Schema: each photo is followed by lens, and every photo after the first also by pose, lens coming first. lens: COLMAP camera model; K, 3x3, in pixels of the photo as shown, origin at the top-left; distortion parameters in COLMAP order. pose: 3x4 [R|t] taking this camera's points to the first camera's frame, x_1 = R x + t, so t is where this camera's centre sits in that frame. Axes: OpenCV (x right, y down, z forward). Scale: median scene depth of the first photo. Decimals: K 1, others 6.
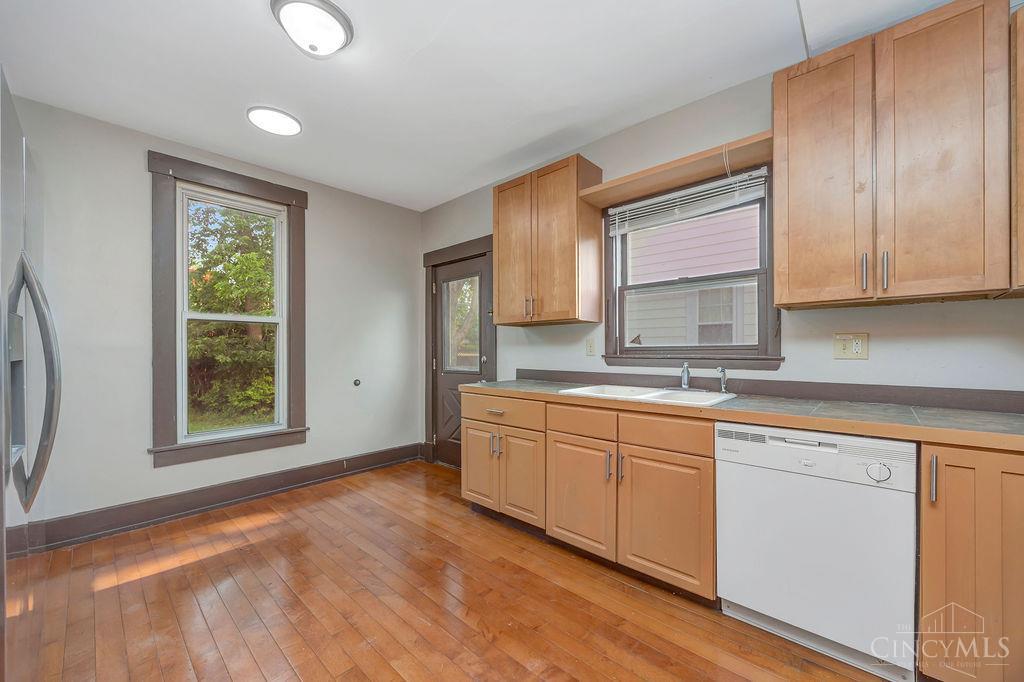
lens RADIAL K [[393.0, 0, 519.3], [0, 393.0, 351.6], [0, 0, 1]] dist [0.000880, -0.000574]
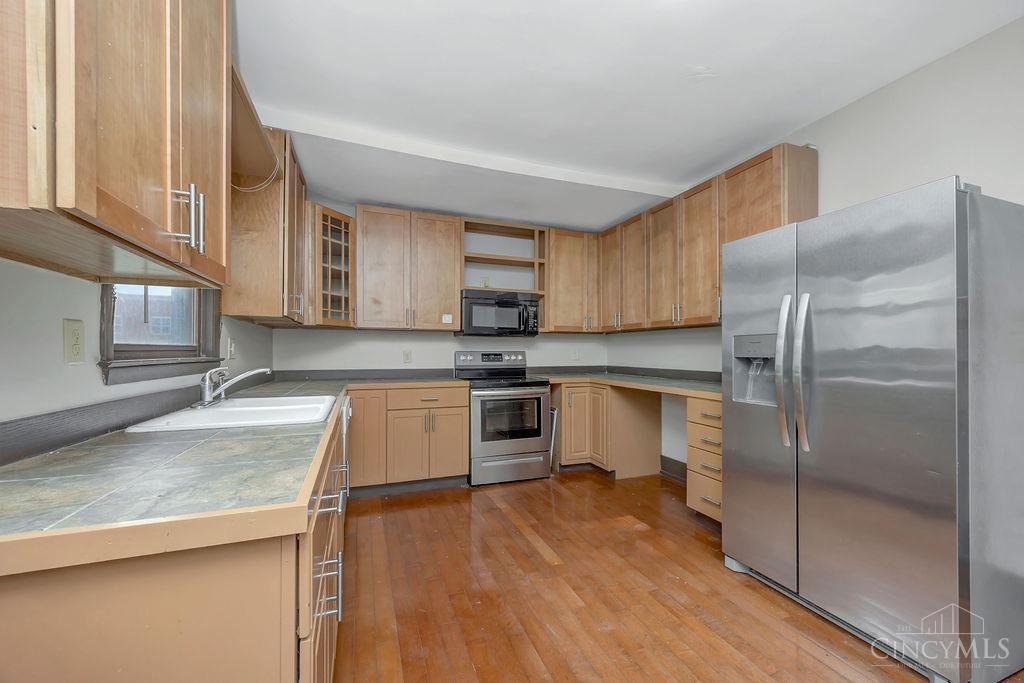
lens RADIAL K [[393.0, 0, 504.7], [0, 393.0, 352.8], [0, 0, 1]] dist [0.000880, -0.000574]
pose [[-0.880793, -0.000499, 0.473502, -0.385362], [0.000476, 0.999998, 0.001938, -0.001706], [-0.473502, 0.001932, -0.880791, 1.229775]]
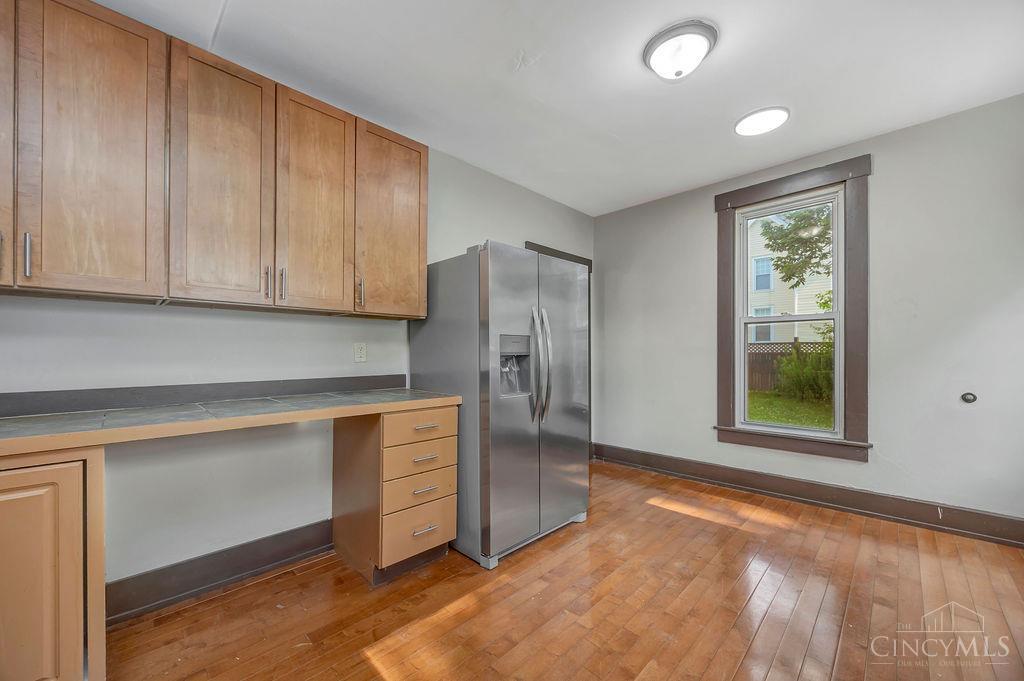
lens RADIAL K [[393.0, 0, 511.1], [0, 393.0, 349.4], [0, 0, 1]] dist [0.000880, -0.000574]
pose [[-0.044378, -0.007008, -0.998990, 0.386662], [0.002832, 0.999970, -0.007141, 0.002213], [0.999011, -0.003146, -0.044357, 0.383591]]
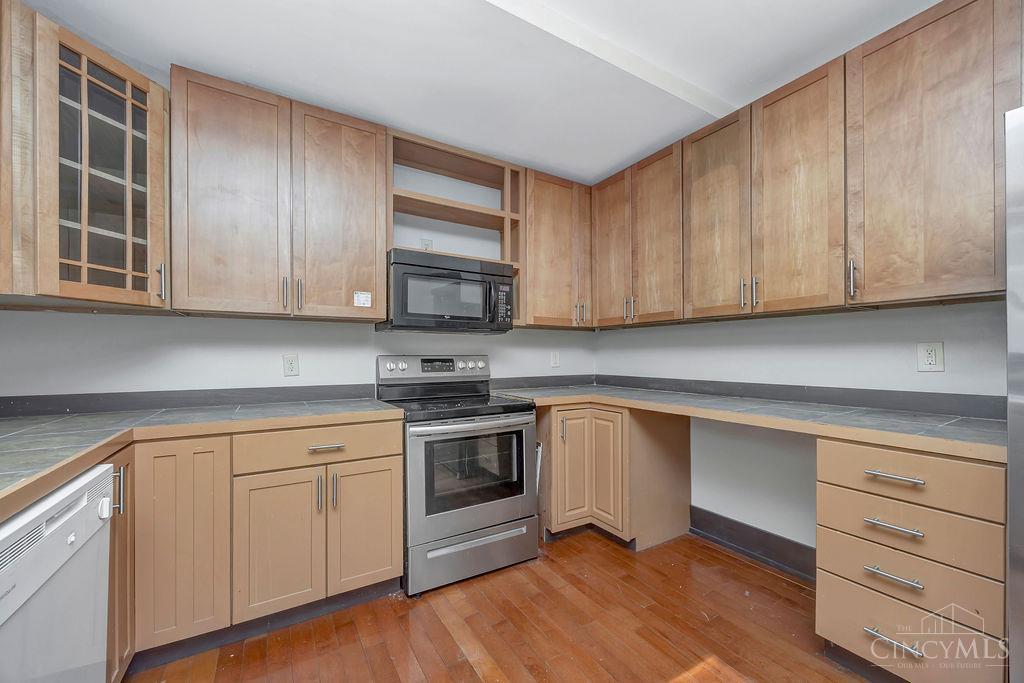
lens RADIAL K [[393.0, 0, 508.0], [0, 393.0, 354.9], [0, 0, 1]] dist [0.000880, -0.000574]
pose [[-0.956024, 0.005136, 0.293243, -0.065677], [0.004615, 0.999986, -0.002467, -0.002789], [-0.293251, -0.001005, -0.956035, 0.779435]]
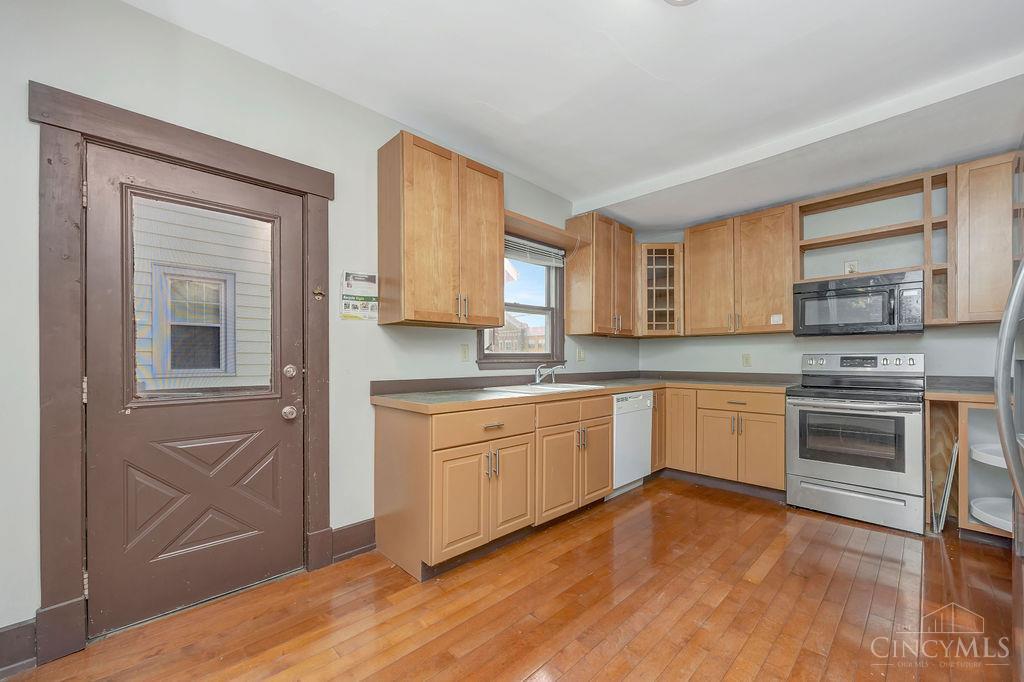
lens RADIAL K [[393.0, 0, 520.6], [0, 393.0, 361.1], [0, 0, 1]] dist [0.000880, -0.000574]
pose [[0.065450, -0.005518, 0.997841, -0.887736], [0.005802, 0.999970, 0.005149, 0.005576], [-0.997839, 0.005452, 0.065480, 0.849589]]
